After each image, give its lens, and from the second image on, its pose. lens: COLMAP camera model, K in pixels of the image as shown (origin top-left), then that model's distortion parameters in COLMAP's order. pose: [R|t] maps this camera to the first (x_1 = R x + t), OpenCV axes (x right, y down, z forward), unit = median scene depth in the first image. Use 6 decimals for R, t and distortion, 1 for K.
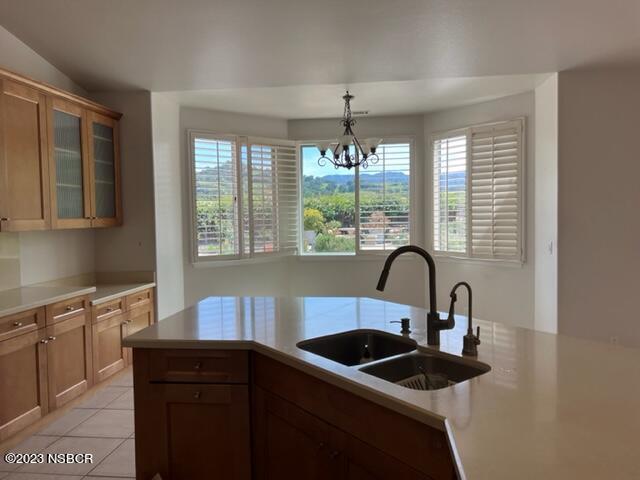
lens RADIAL K [[487.7, 0, 318.3], [0, 487.7, 240.3], [0, 0, 1]] dist [0.053960, -0.056731]
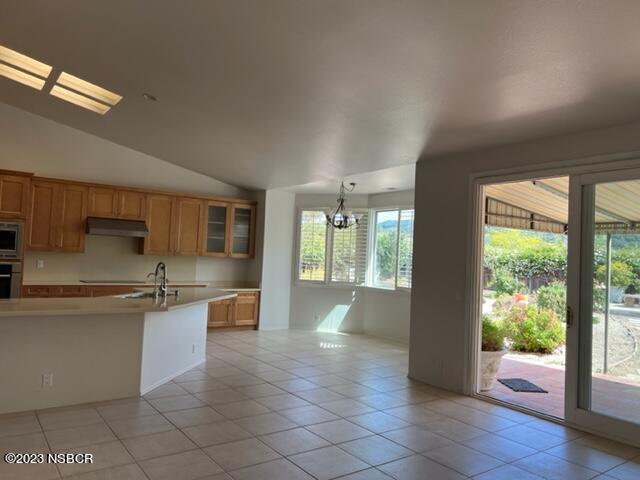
lens RADIAL K [[487.7, 0, 321.6], [0, 487.7, 236.7], [0, 0, 1]] dist [0.053960, -0.056731]
pose [[0.689800, 0.014687, -0.723851, 1.430673], [-0.089198, 0.993901, -0.064836, -0.014213], [0.718485, 0.109290, 0.686903, -0.178186]]
